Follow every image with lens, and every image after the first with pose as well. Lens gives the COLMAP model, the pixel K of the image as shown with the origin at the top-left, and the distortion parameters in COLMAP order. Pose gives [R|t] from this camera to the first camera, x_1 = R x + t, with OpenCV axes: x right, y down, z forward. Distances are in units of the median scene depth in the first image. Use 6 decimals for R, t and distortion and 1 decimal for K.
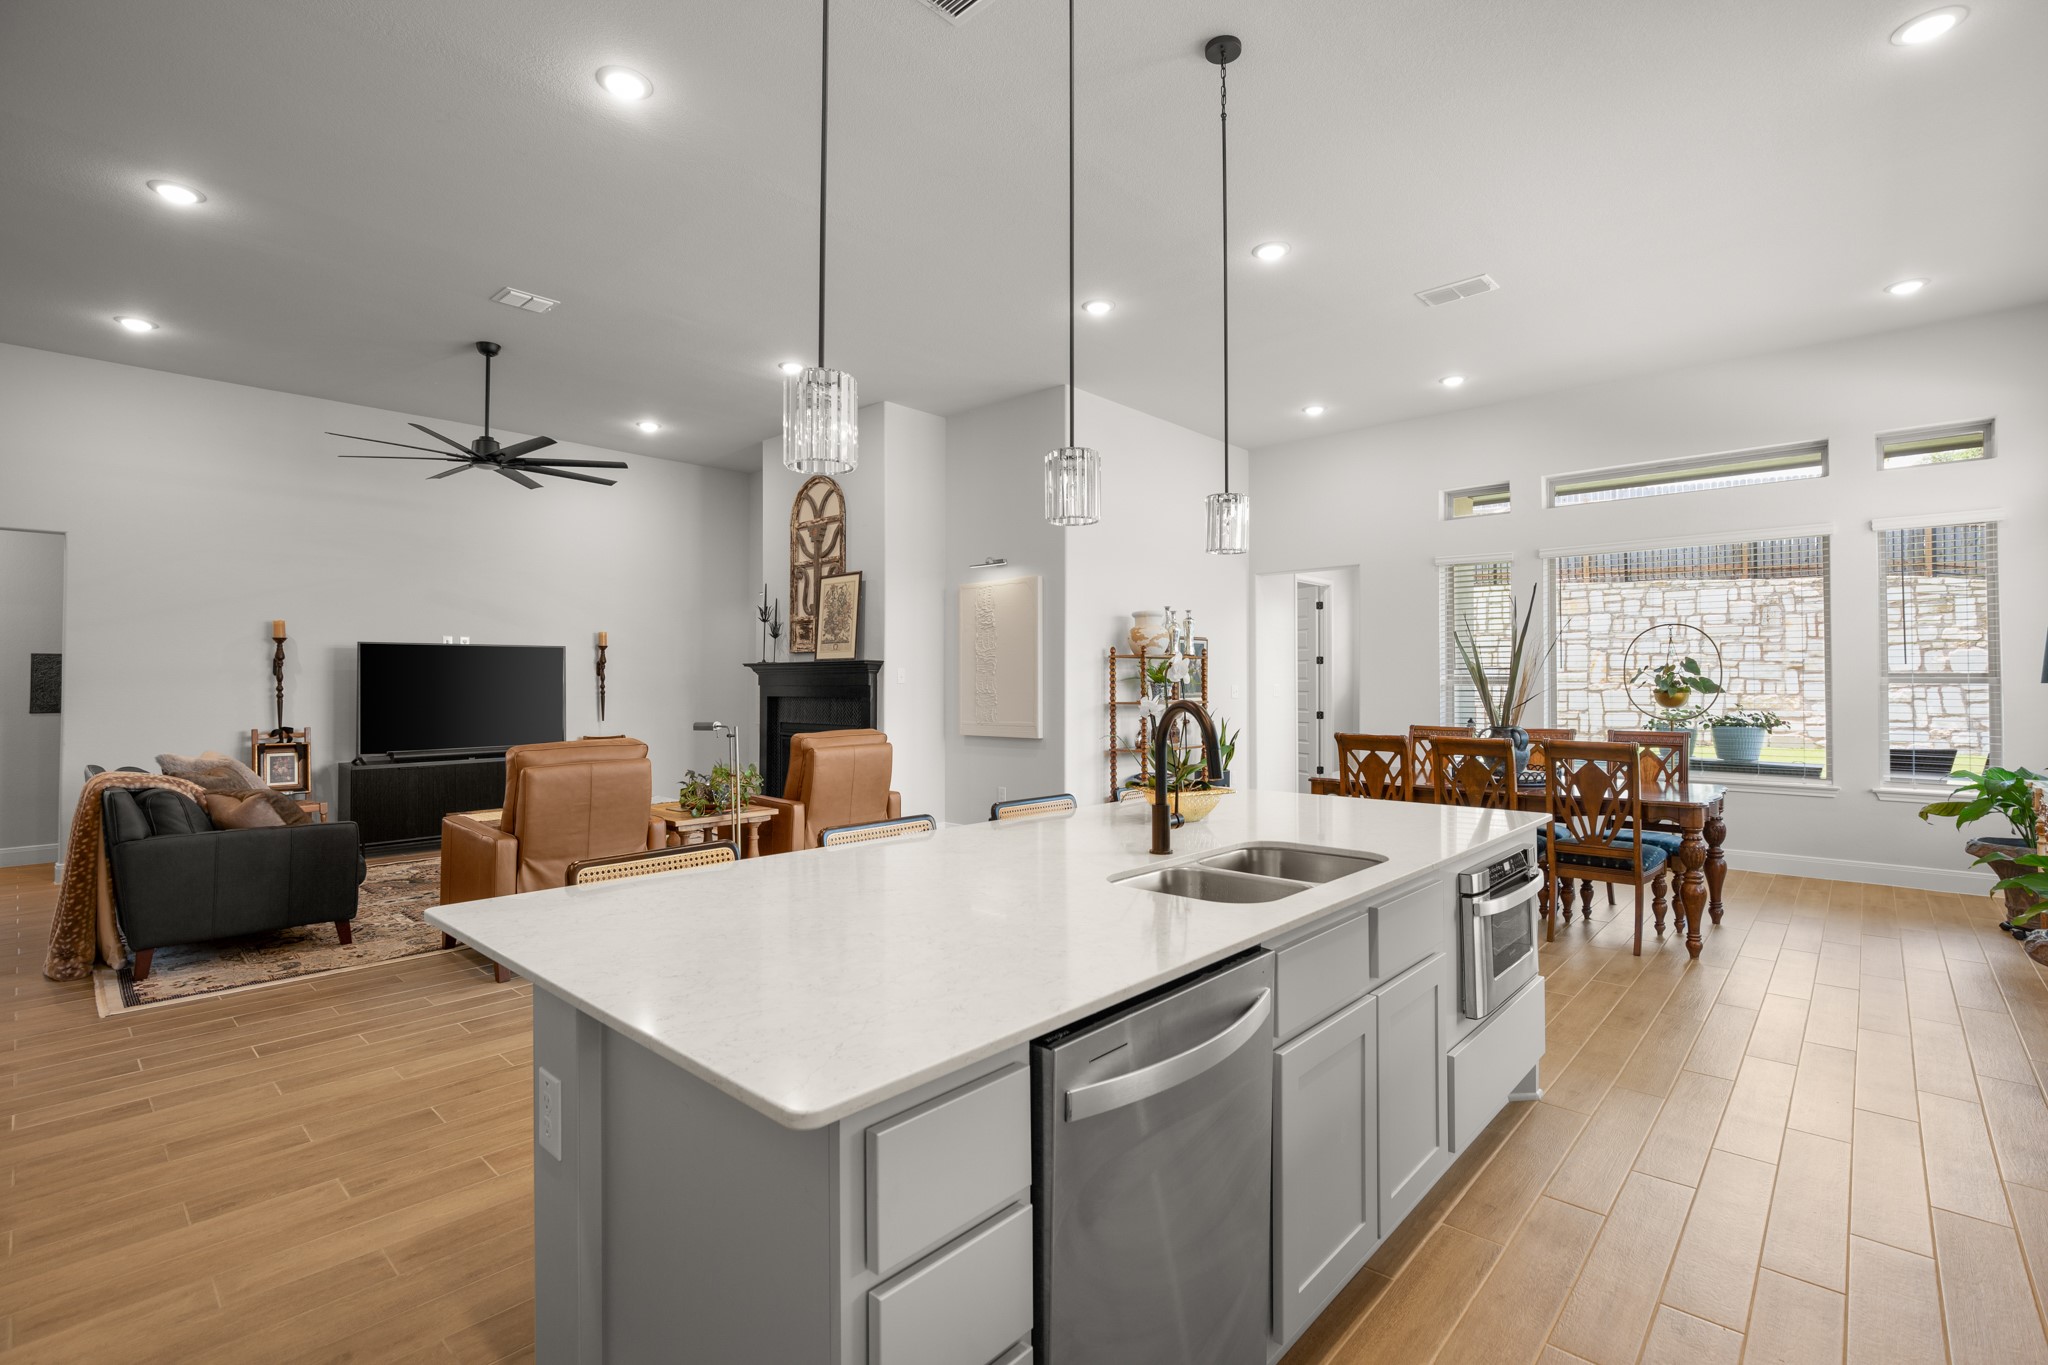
lens RADIAL K [[936.8, 0, 1006.0], [0, 936.8, 676.5], [0, 0, 1]] dist [0.002371, 0.000638]
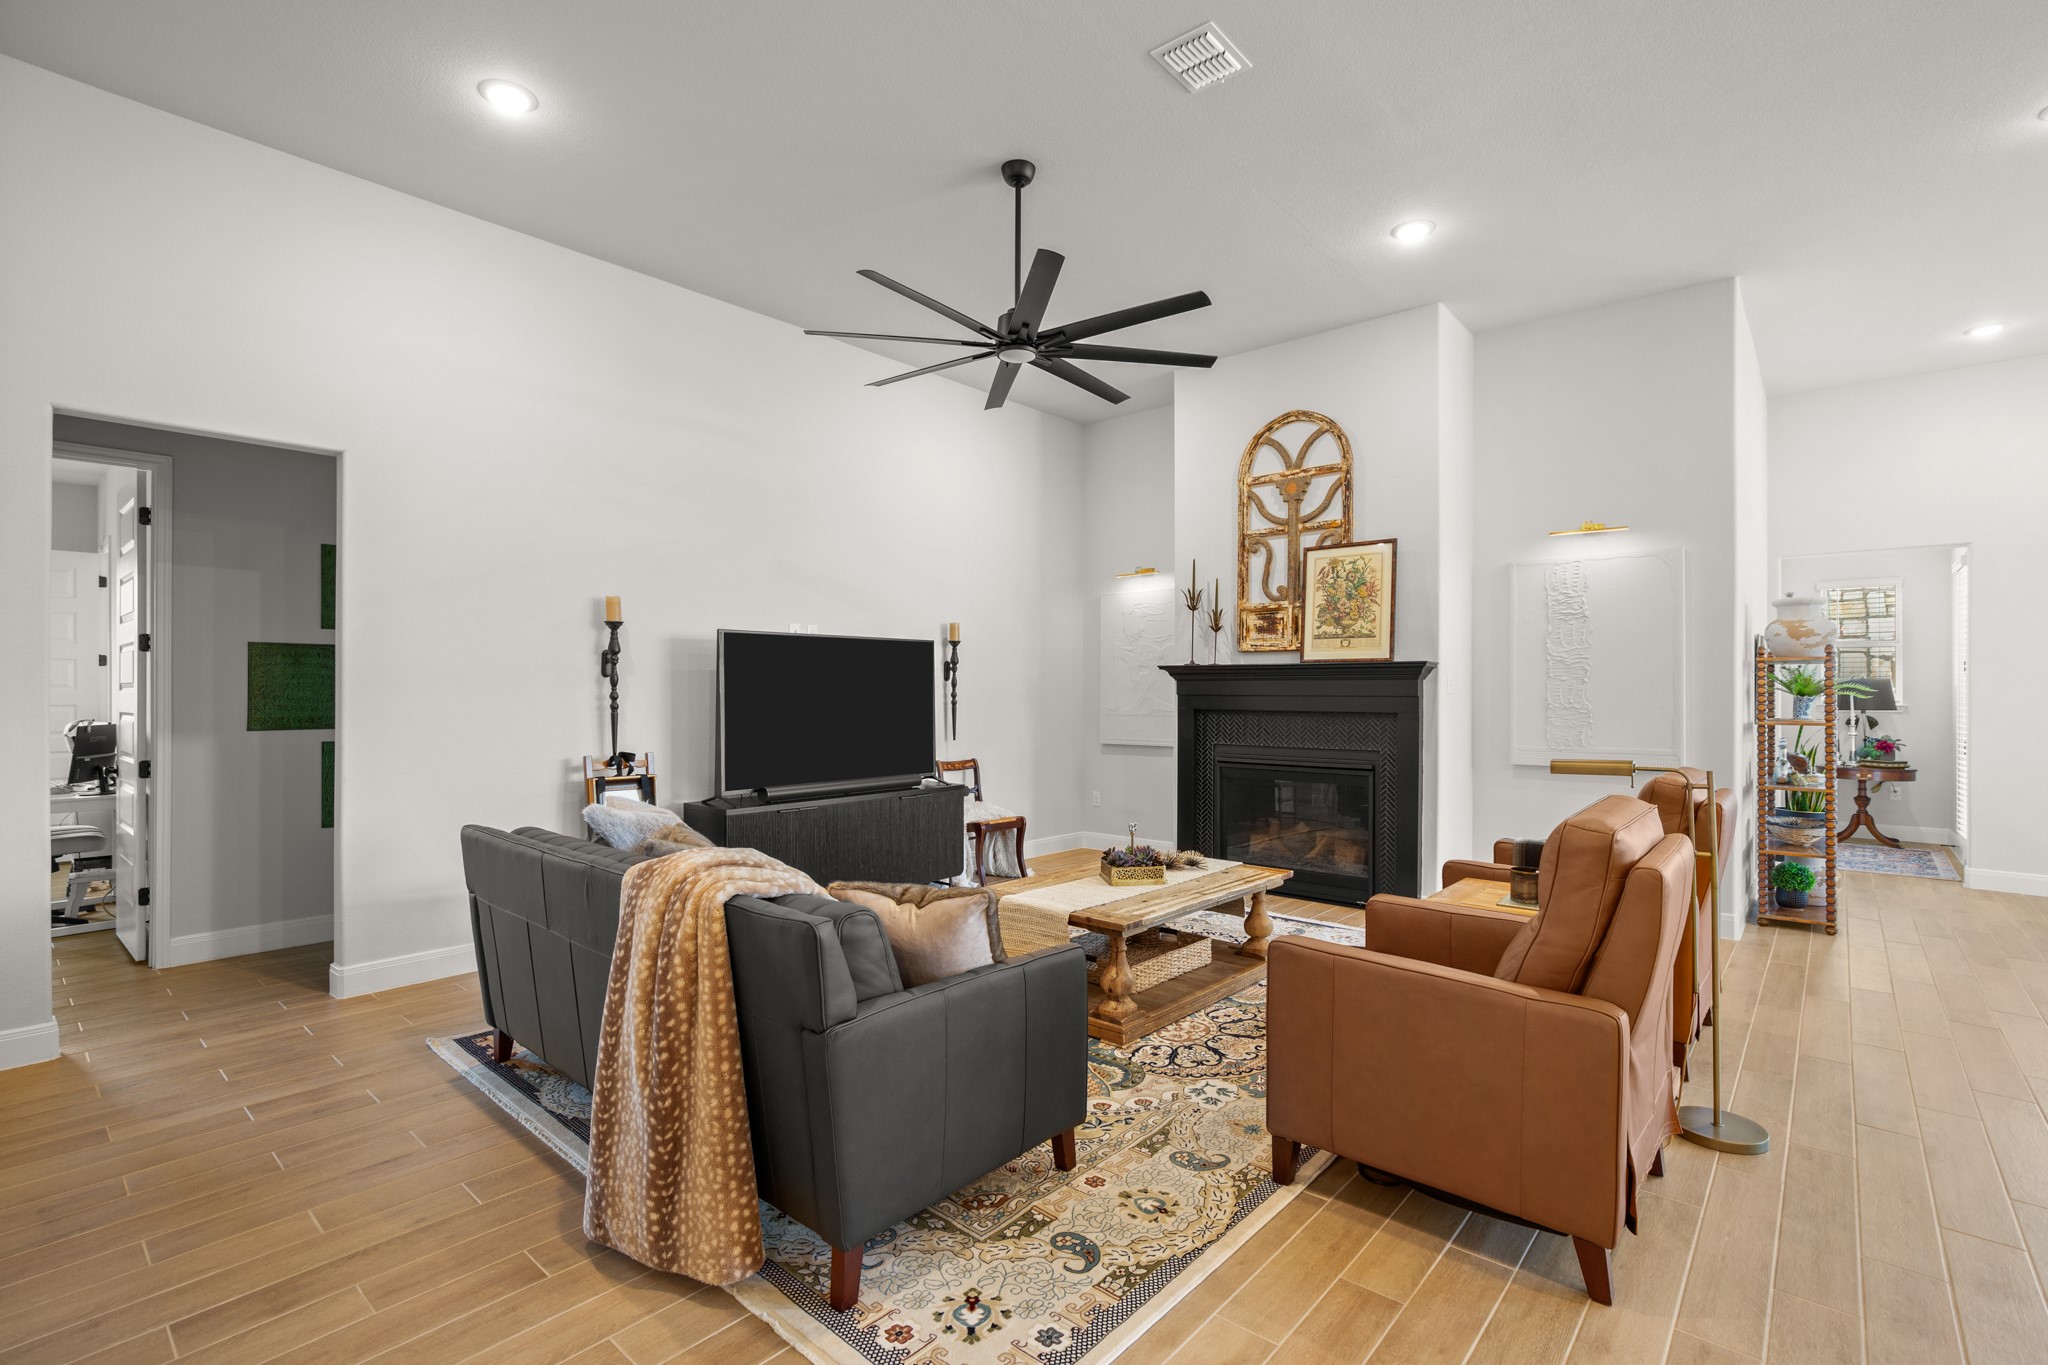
lens RADIAL K [[936.8, 0, 1036.9], [0, 936.8, 691.5], [0, 0, 1]] dist [0.002371, 0.000638]
pose [[0.999417, 0.006088, 0.033604, -0.434143], [-0.006357, 0.999949, 0.007904, 0.001763], [-0.033554, -0.008113, 0.999404, 0.270925]]
